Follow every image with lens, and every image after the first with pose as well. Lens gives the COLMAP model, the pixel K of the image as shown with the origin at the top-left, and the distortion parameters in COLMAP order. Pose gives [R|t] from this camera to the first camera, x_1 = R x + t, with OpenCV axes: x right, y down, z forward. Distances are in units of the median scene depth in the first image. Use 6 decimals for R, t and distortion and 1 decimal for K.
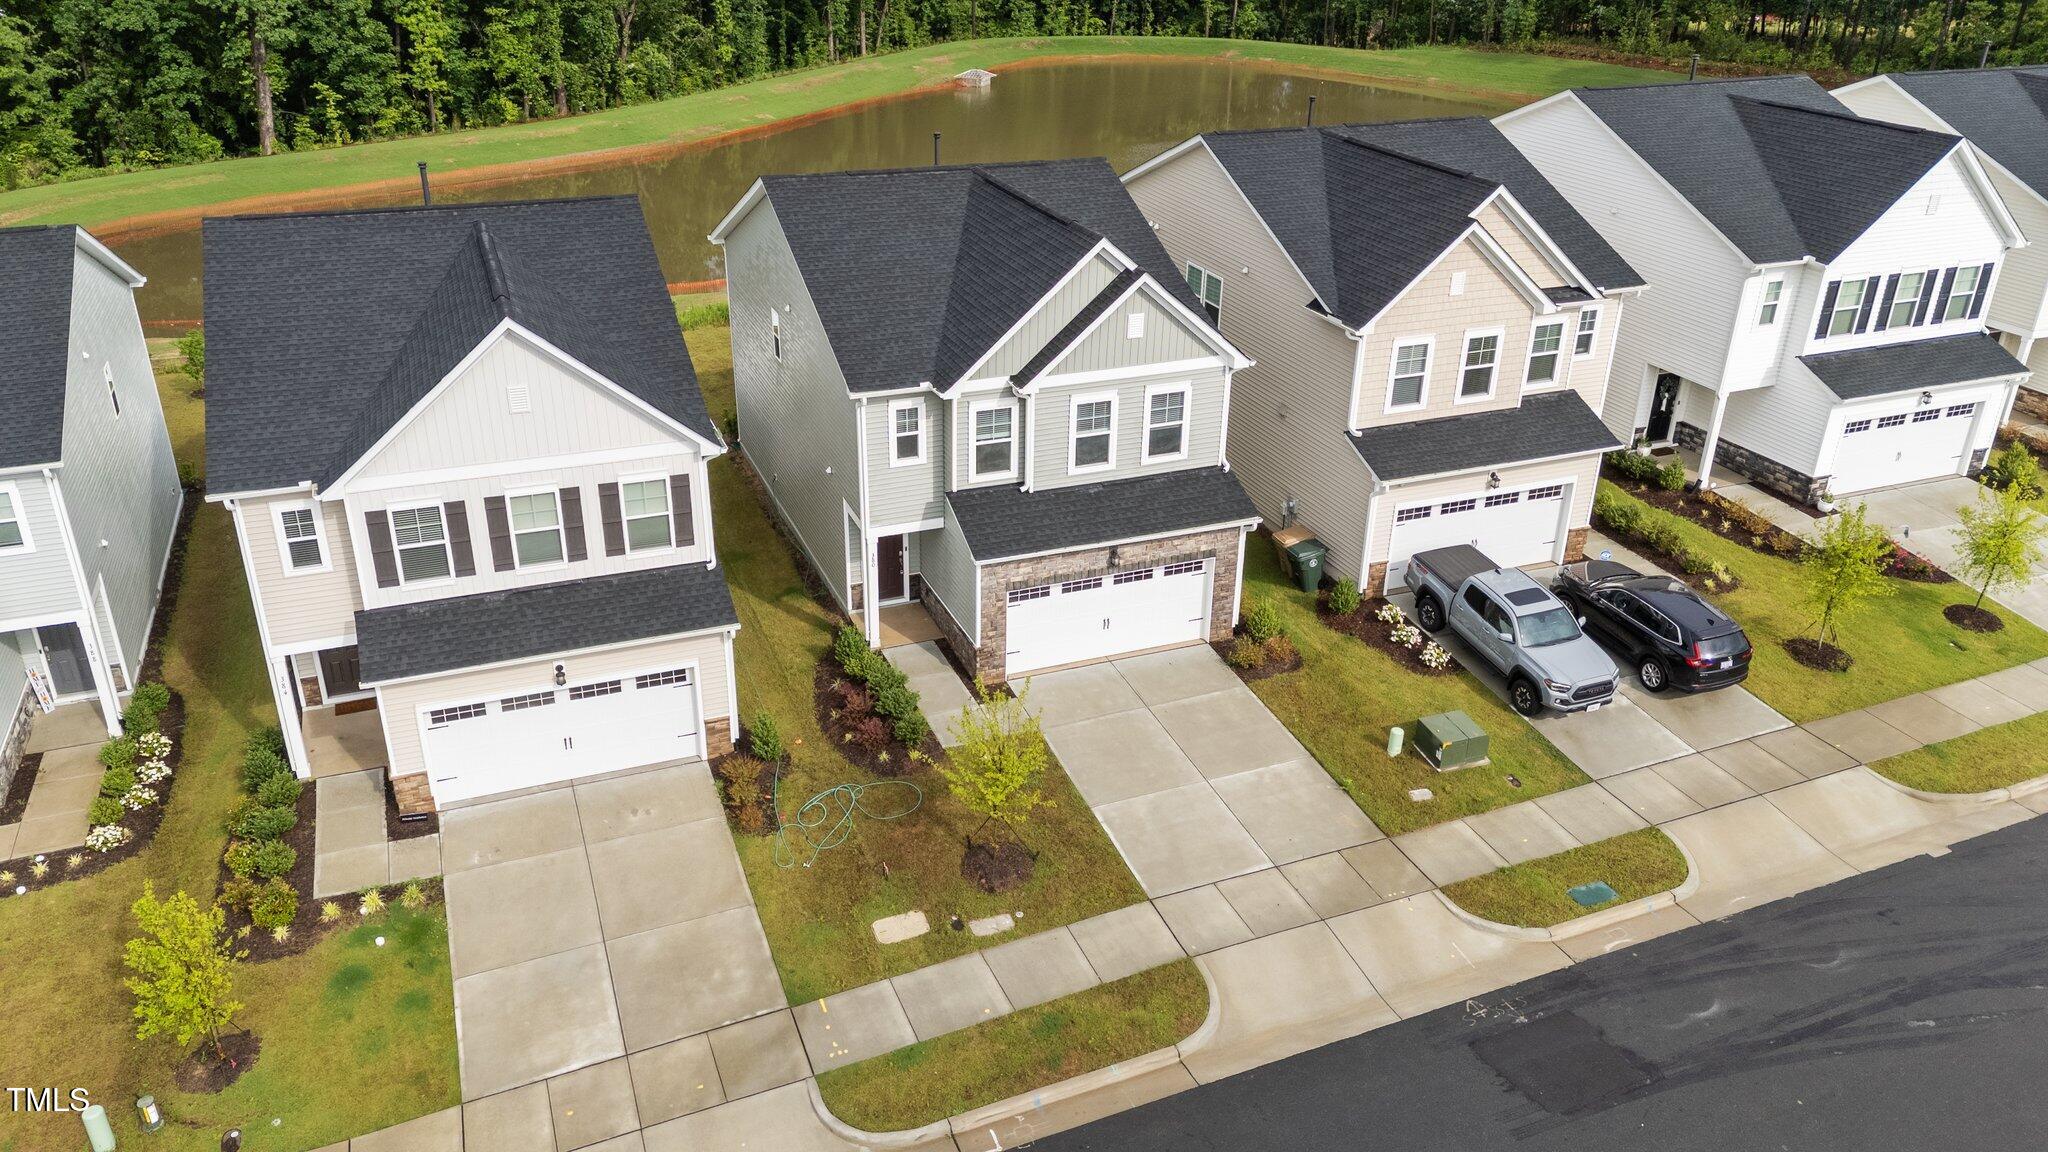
lens RADIAL K [[1499.6, 0, 1024.0], [0, 1499.6, 576.0], [0, 0, 1]] dist [0.096672, -0.107348]
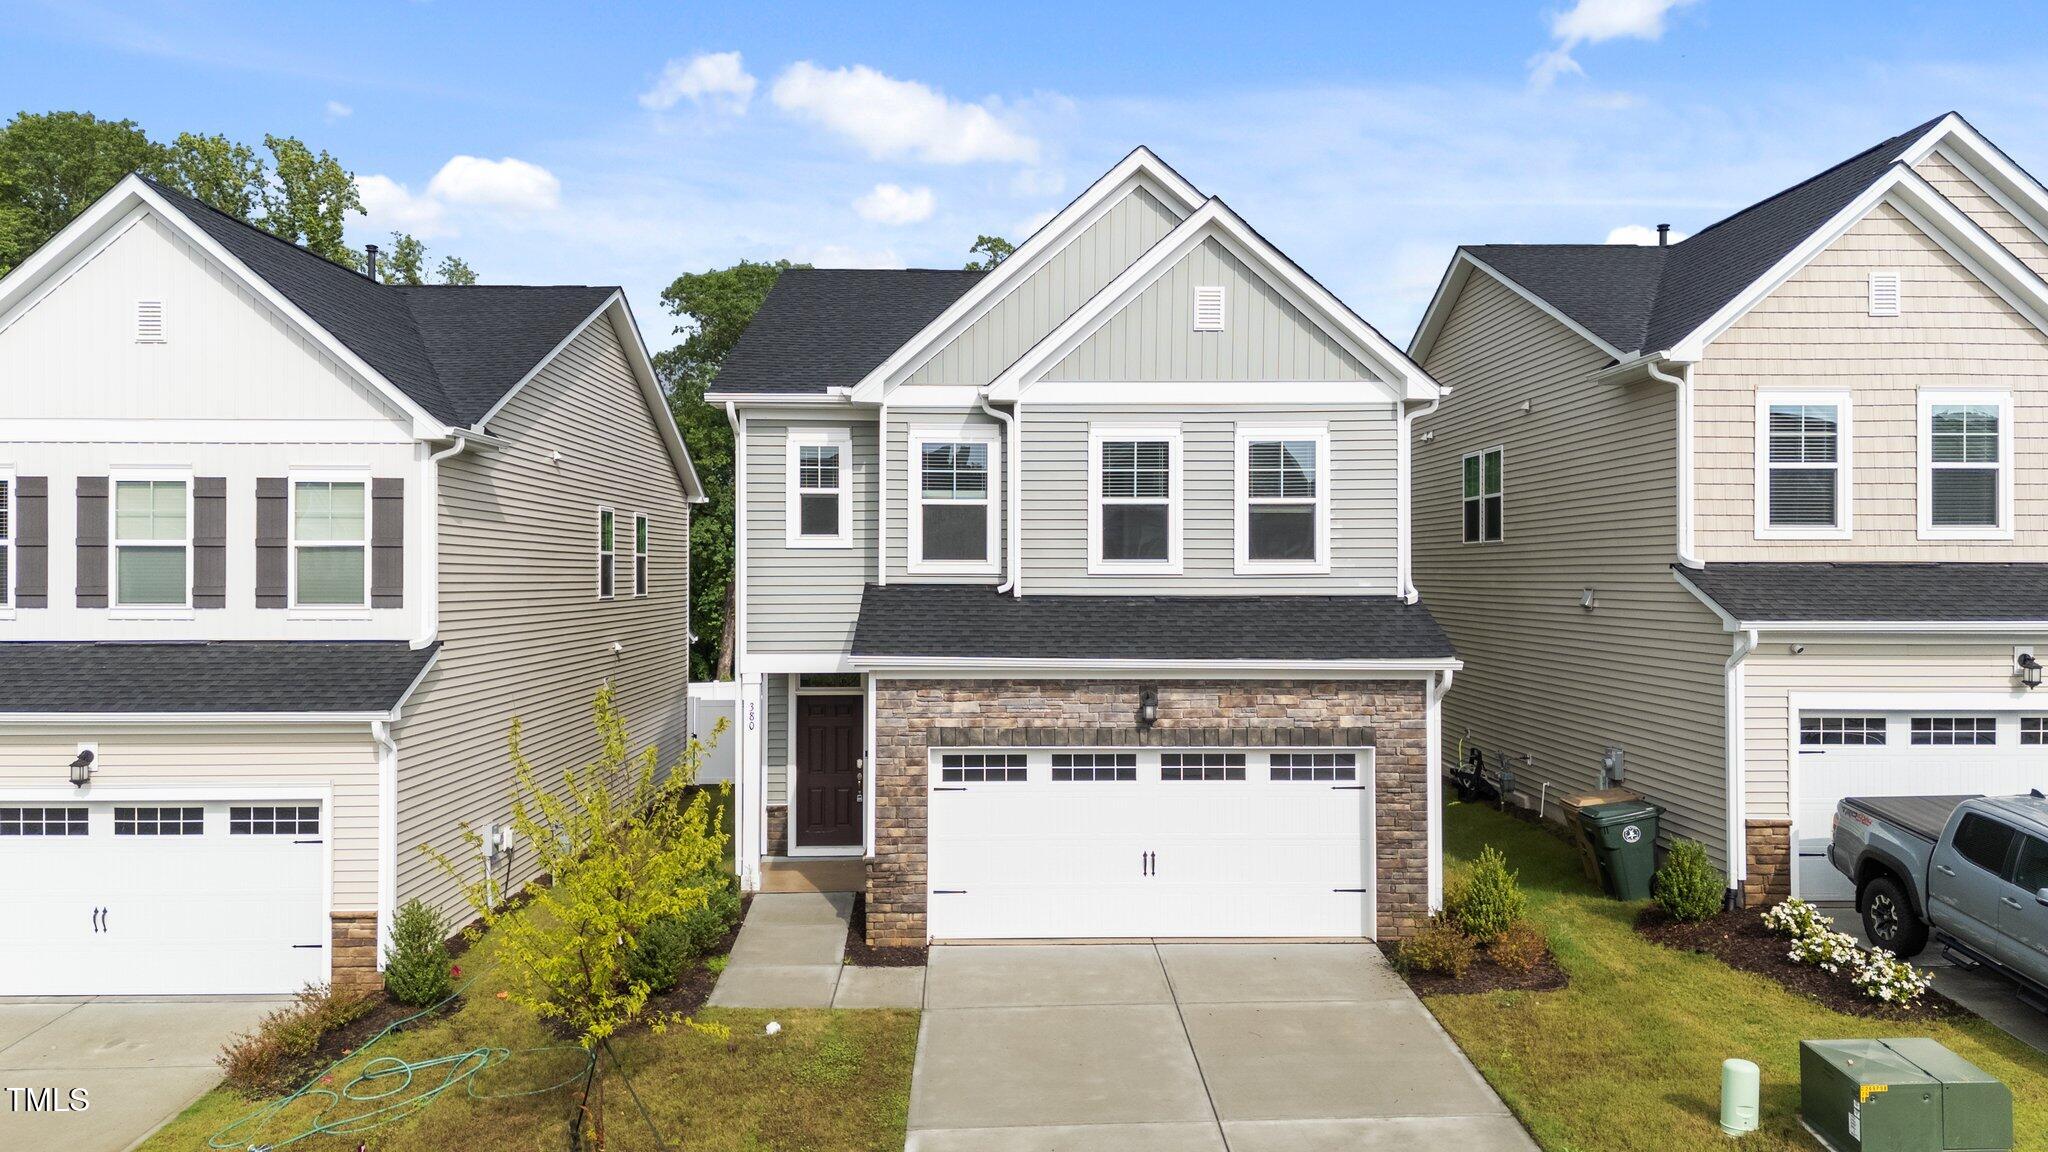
lens RADIAL K [[1512.9, 0, 1024.0], [0, 1512.9, 576.0], [0, 0, 1]] dist [0.093943, -0.109829]
pose [[0.935579, -0.016478, -0.352733, 0.202188], [-0.140318, 0.899310, -0.414189, 0.166729], [0.324041, 0.437002, 0.839063, 0.517521]]
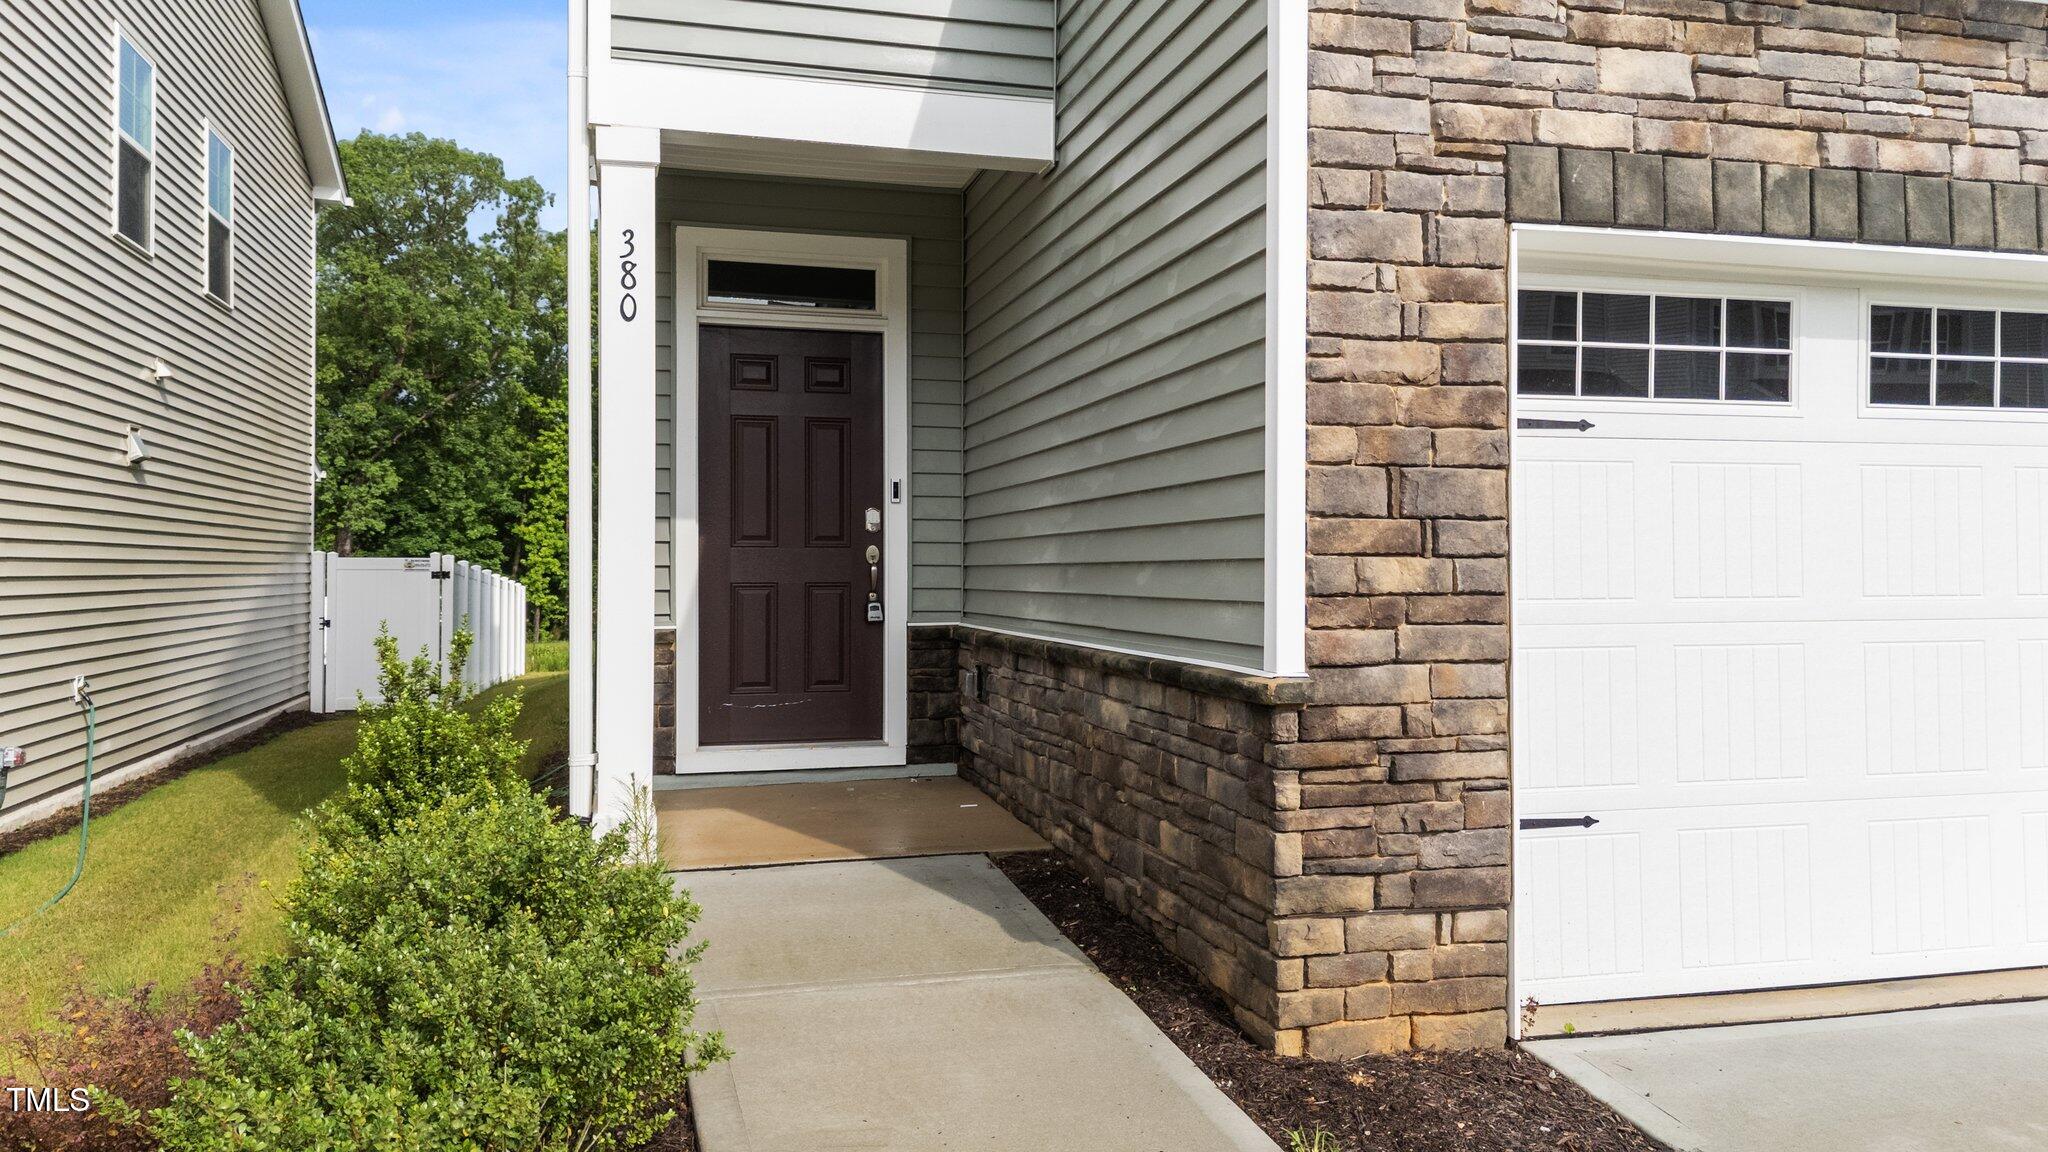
lens RADIAL K [[1499.6, 0, 1024.0], [0, 1499.6, 576.0], [0, 0, 1]] dist [0.096672, -0.107348]
pose [[0.992212, -0.013100, -0.123873, -0.035535], [-0.042686, 0.898480, -0.436935, 0.092126], [0.117021, 0.438819, 0.890923, 0.861862]]
